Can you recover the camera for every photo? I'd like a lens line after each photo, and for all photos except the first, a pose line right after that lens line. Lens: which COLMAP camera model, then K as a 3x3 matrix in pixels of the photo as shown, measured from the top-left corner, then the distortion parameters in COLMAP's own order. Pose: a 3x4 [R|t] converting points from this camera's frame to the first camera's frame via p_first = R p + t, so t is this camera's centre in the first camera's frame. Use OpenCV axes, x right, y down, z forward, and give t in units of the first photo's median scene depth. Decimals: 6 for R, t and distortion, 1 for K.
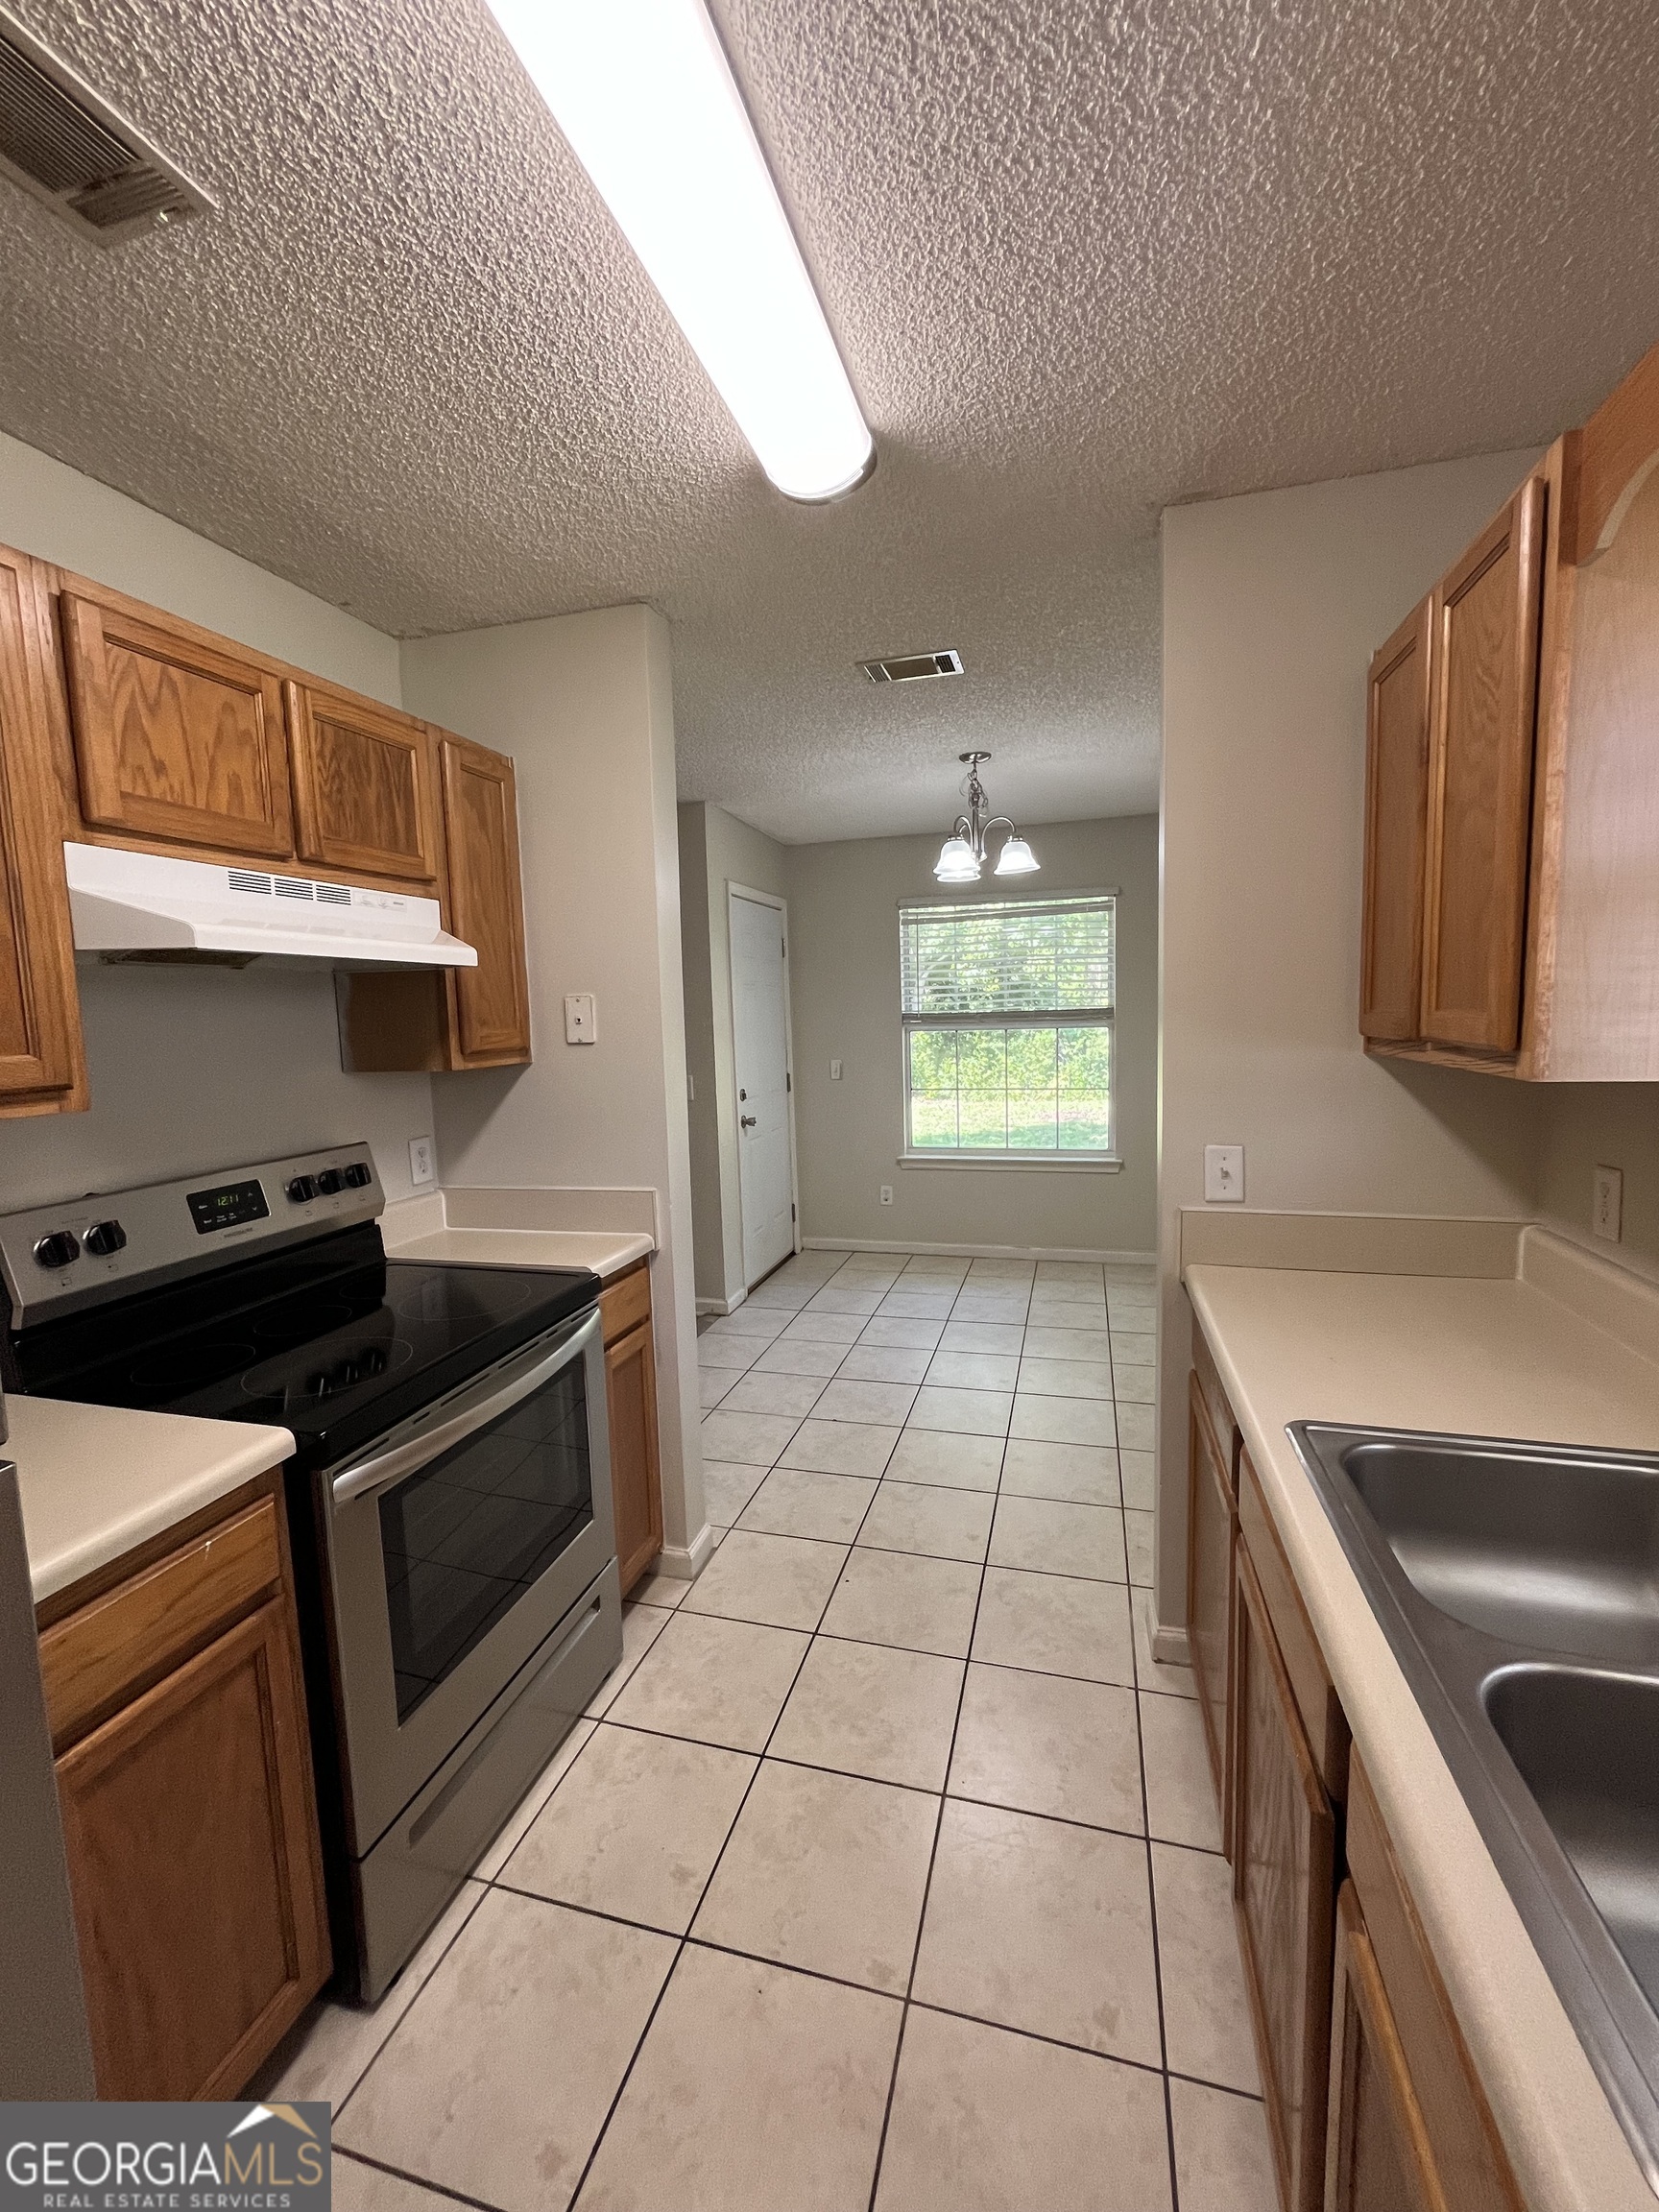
lens RADIAL K [[893.5, 0, 828.3], [0, 893.5, 1099.8], [0, 0, 1]] dist [-0.001458, -0.000397]
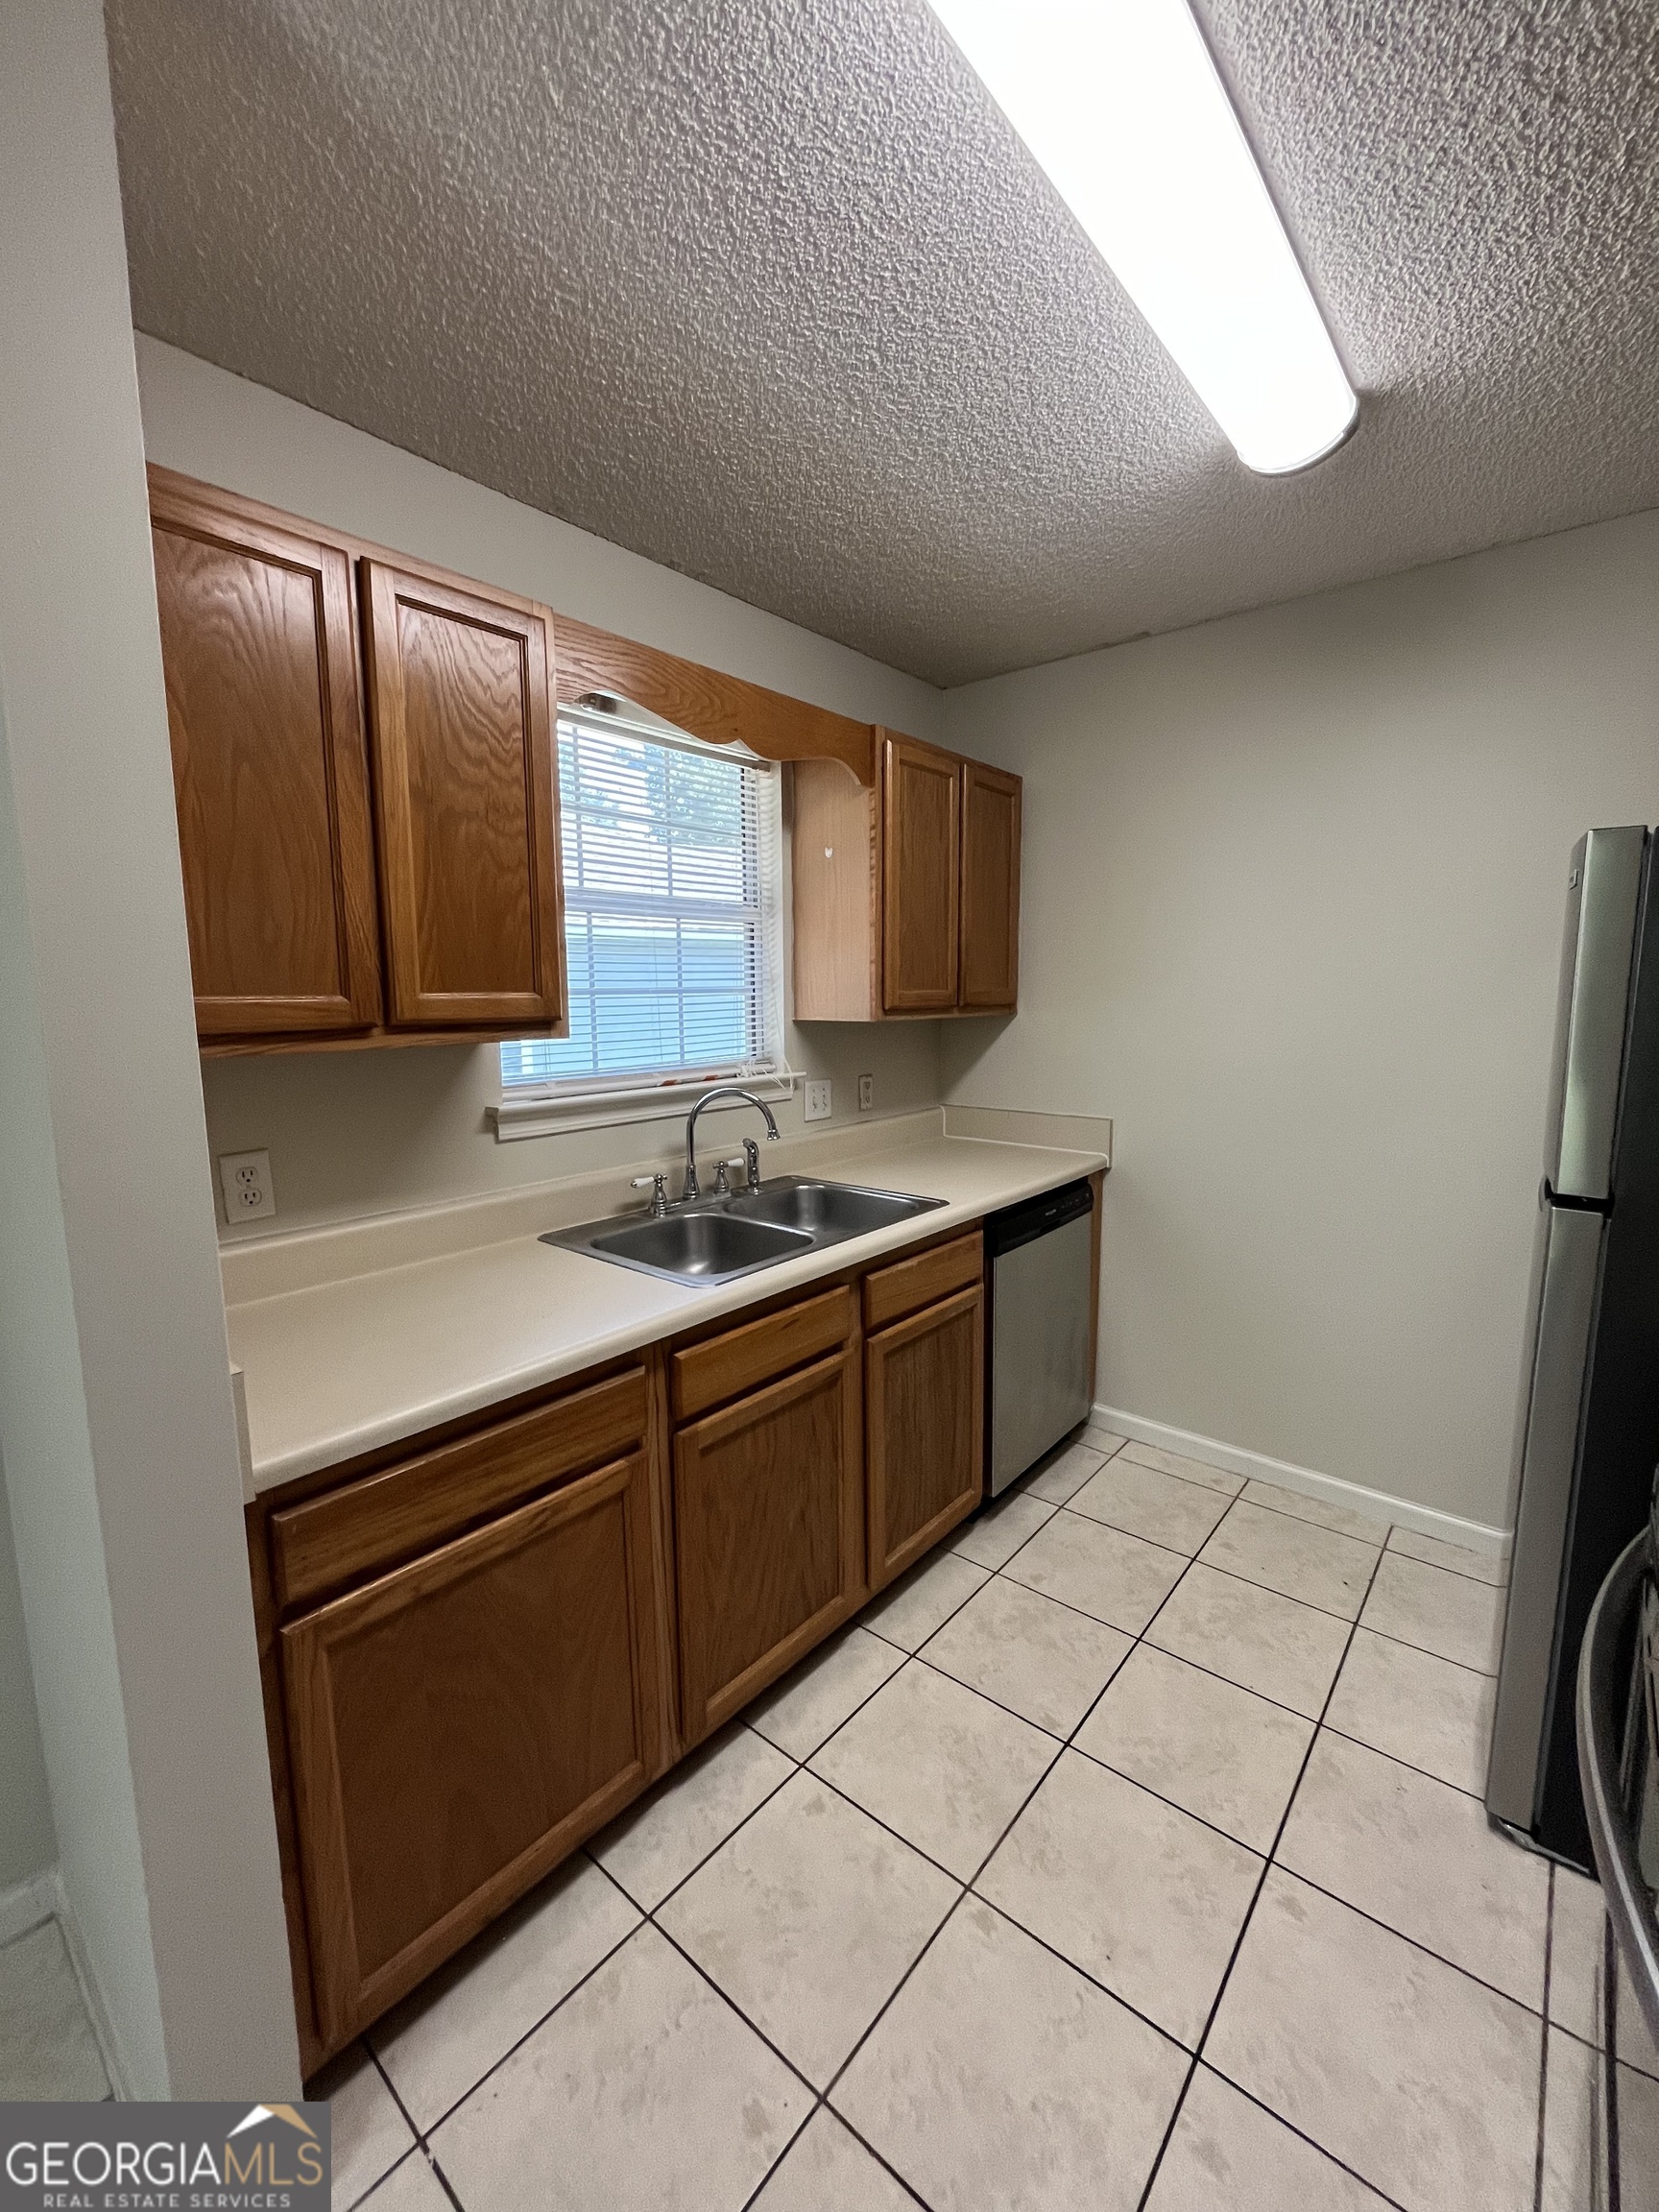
lens RADIAL K [[893.5, 0, 828.3], [0, 893.5, 1099.8], [0, 0, 1]] dist [-0.001458, -0.000397]
pose [[-0.909252, -0.016327, 0.415925, -0.173222], [0.074690, 0.976613, 0.201617, -0.142458], [-0.409489, 0.214386, -0.886768, 1.640071]]
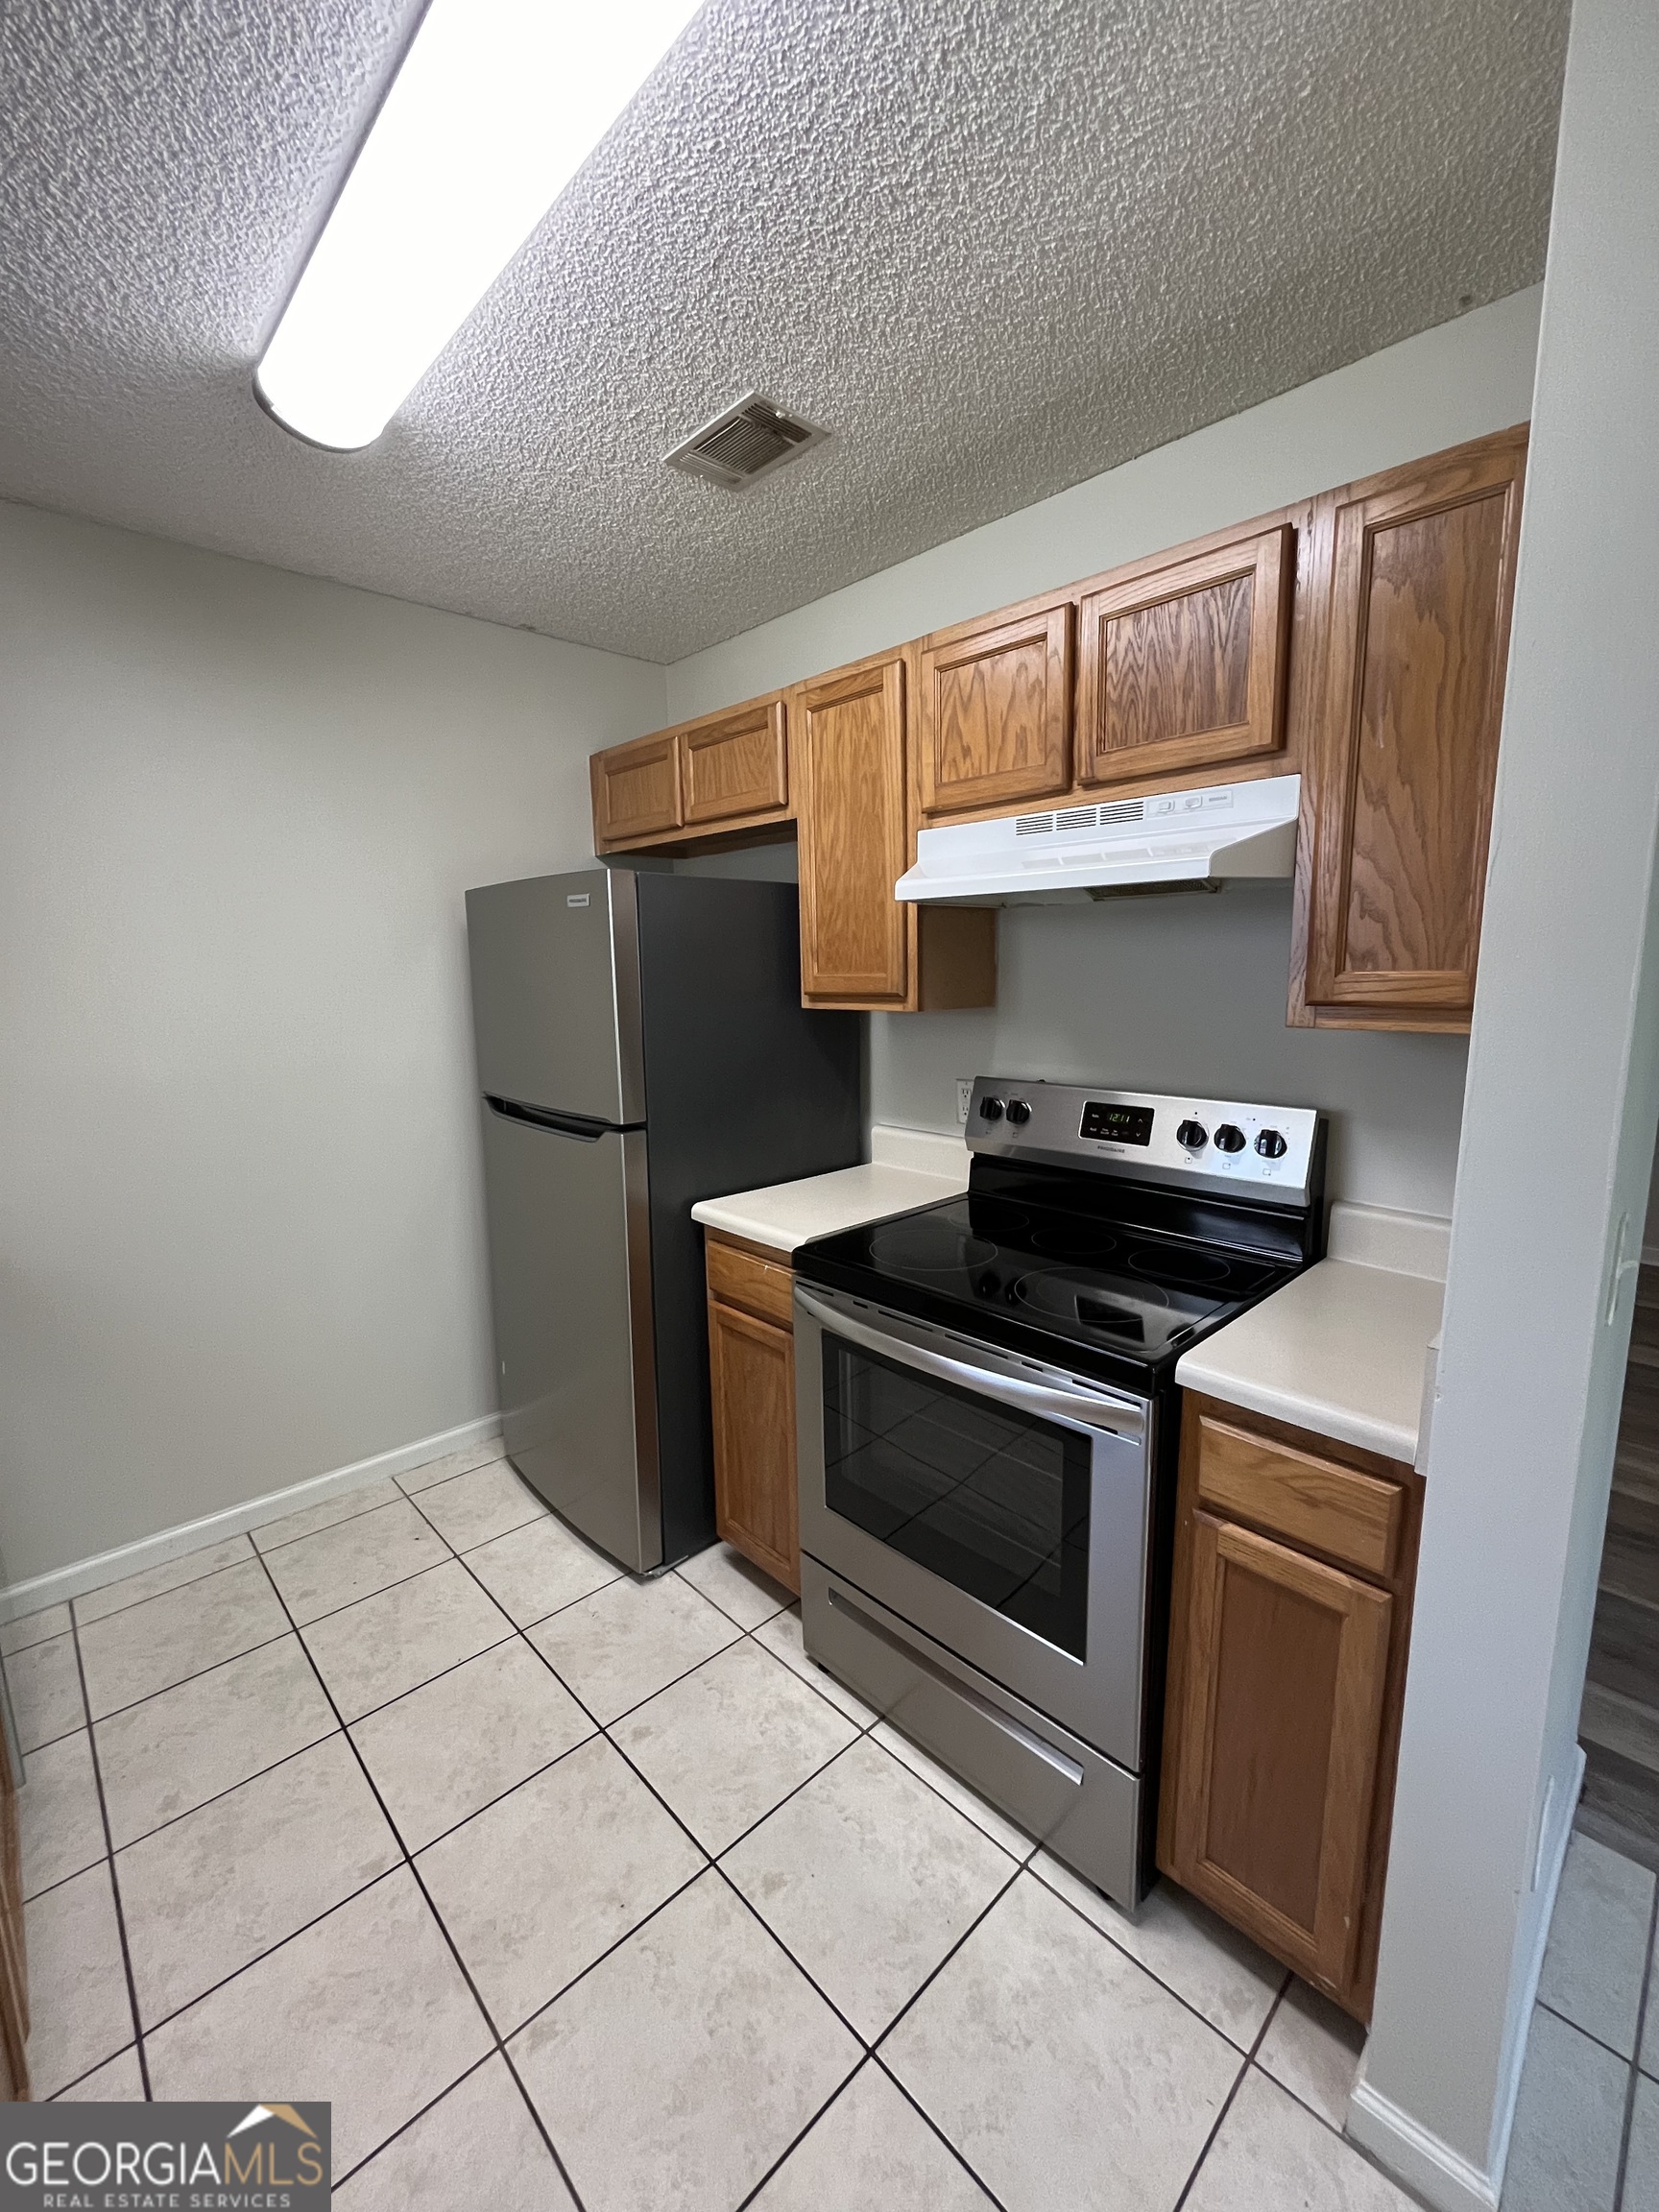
lens RADIAL K [[893.5, 0, 828.3], [0, 893.5, 1099.8], [0, 0, 1]] dist [-0.001458, -0.000397]
pose [[-0.508243, 0.169498, -0.844369, 0.477495], [-0.056129, 0.971837, 0.228871, -0.157929], [0.859383, 0.163715, -0.484415, 1.418592]]
